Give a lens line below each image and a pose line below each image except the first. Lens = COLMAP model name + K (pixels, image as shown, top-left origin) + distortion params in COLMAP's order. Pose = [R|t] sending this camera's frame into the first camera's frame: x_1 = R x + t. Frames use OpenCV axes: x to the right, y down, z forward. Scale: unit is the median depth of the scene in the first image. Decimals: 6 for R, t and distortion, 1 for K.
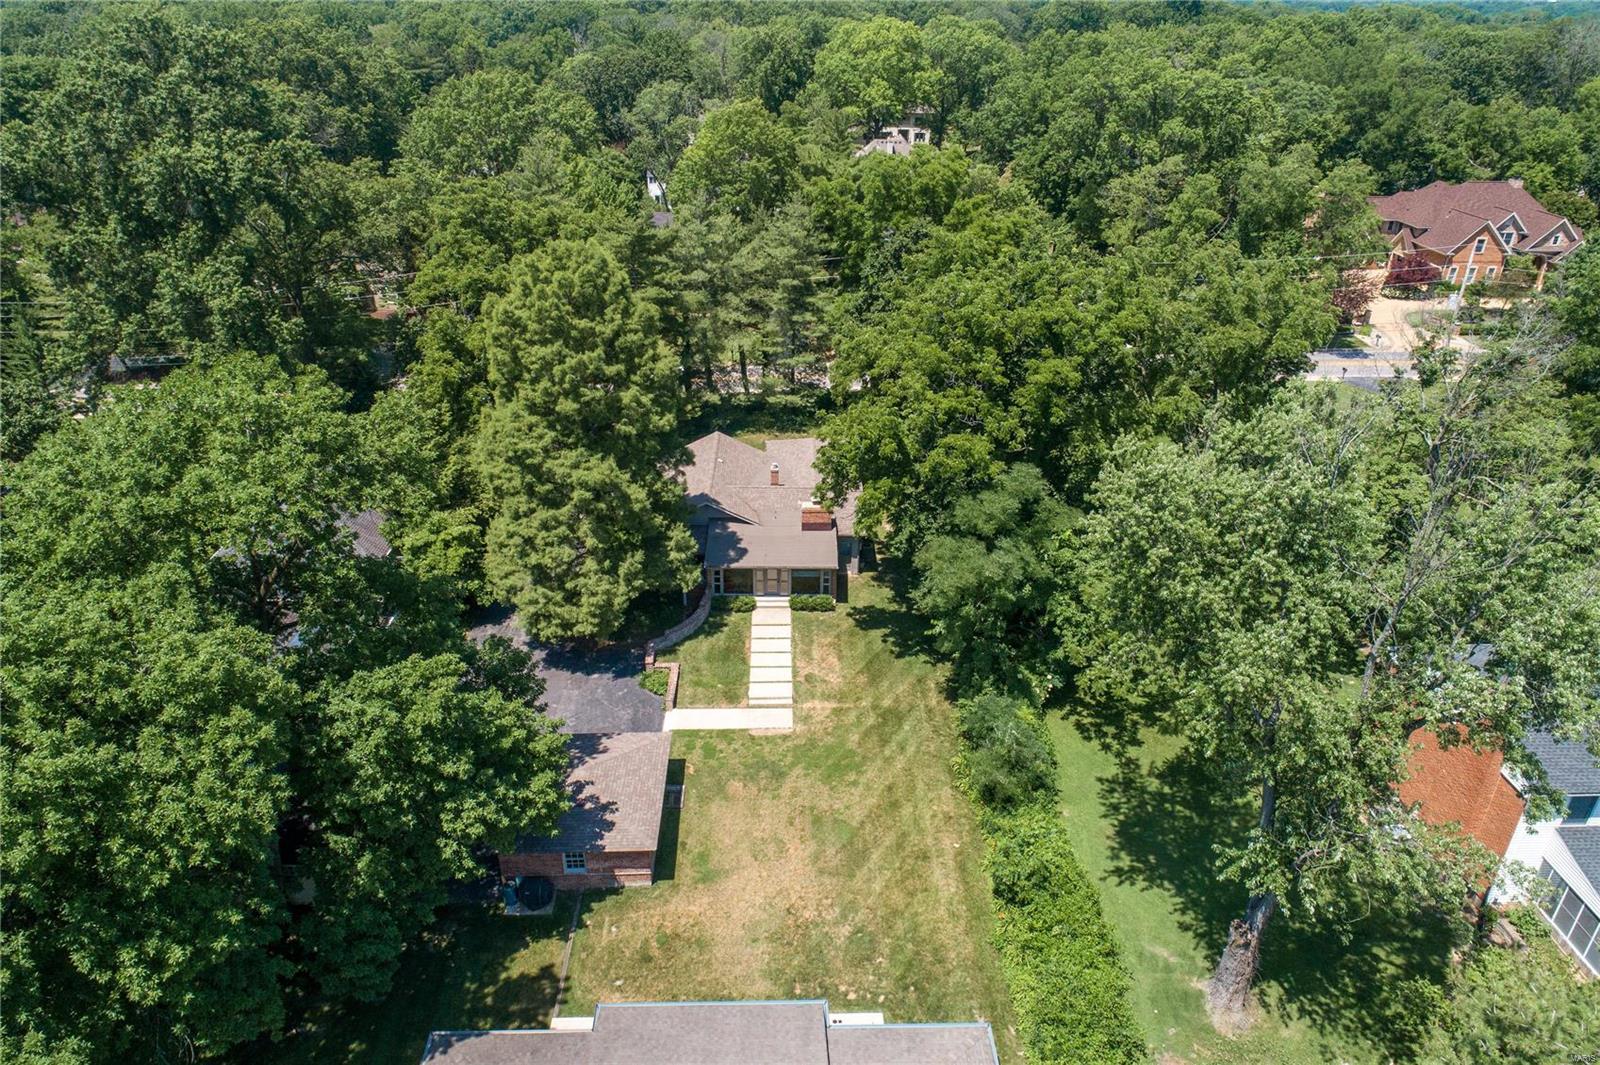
lens RADIAL K [[1041.4, 0, 806.8], [0, 1041.4, 536.3], [0, 0, 1]] dist [-0.030958, 0.000369]
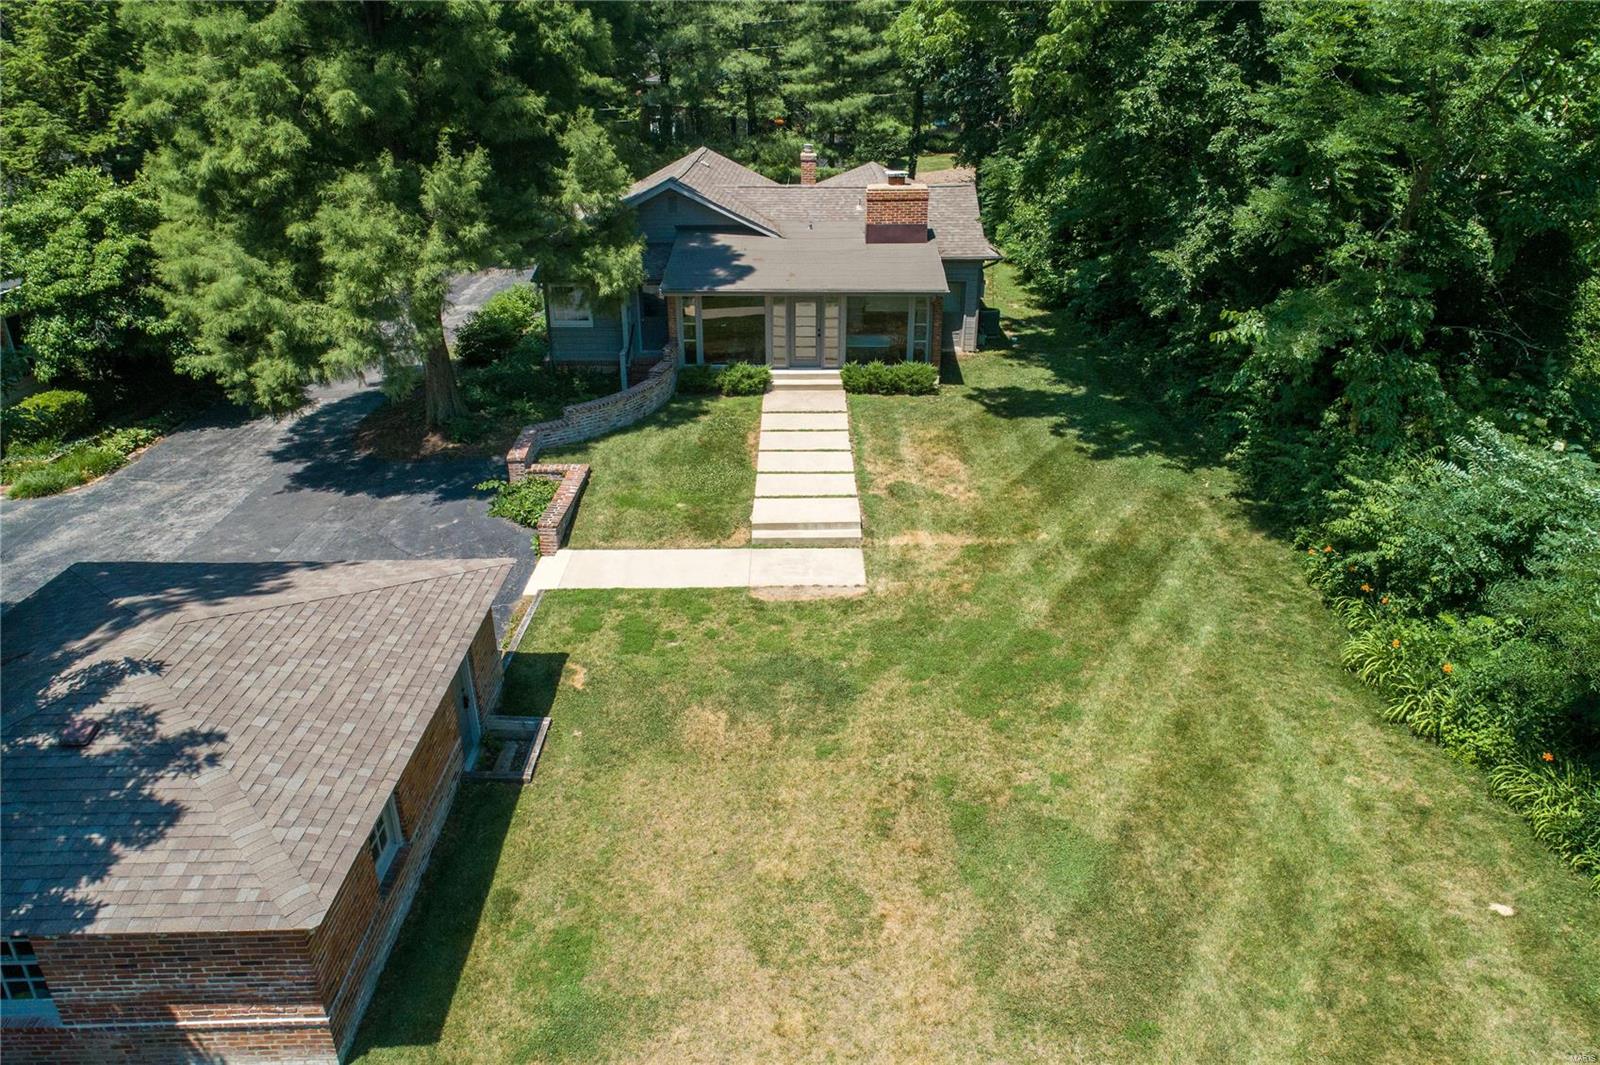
lens RADIAL K [[1043.5, 0, 800.0], [0, 1043.5, 532.5], [0, 0, 1]] dist [-0.006350, -0.000451]
pose [[0.999628, -0.003993, -0.026978, -0.026874], [0.002695, 0.998846, -0.047962, 0.180832], [0.027138, 0.047872, 0.998485, 0.613635]]
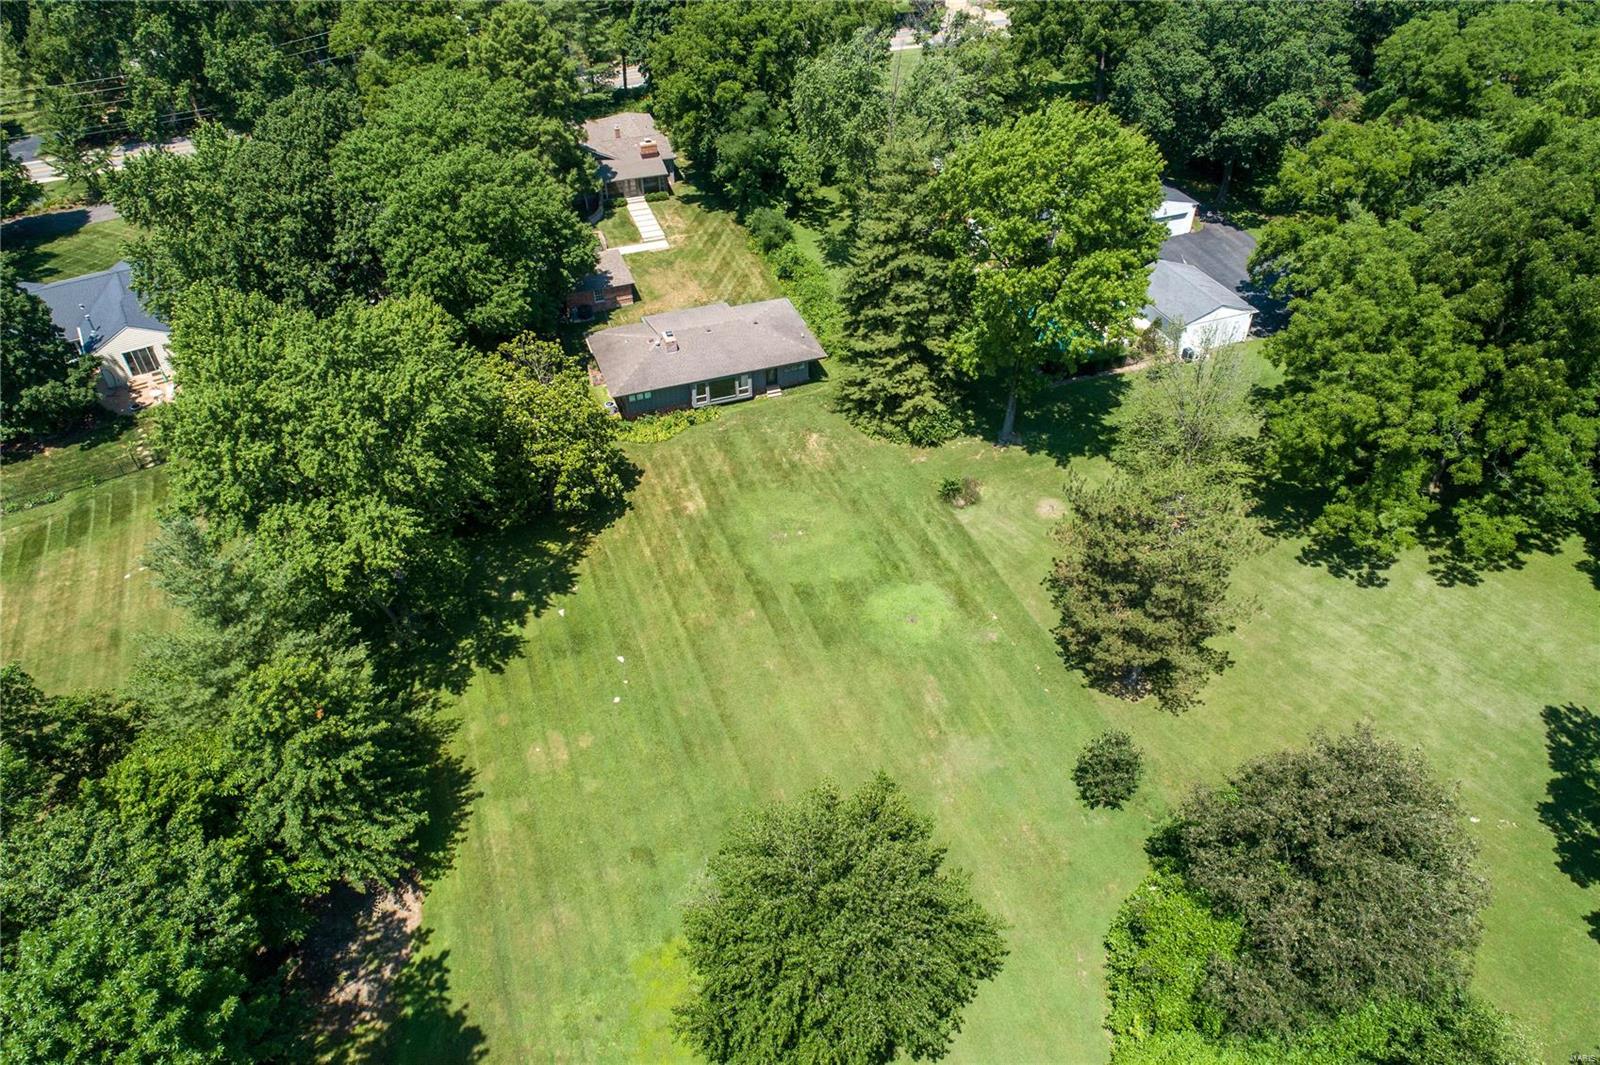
lens RADIAL K [[1041.4, 0, 806.8], [0, 1041.4, 536.3], [0, 0, 1]] dist [-0.030958, 0.000369]
pose [[0.949904, -0.213995, 0.227790, -0.339270], [0.154183, 0.954825, 0.254042, 0.248182], [-0.271864, -0.206194, 0.939986, -1.097766]]
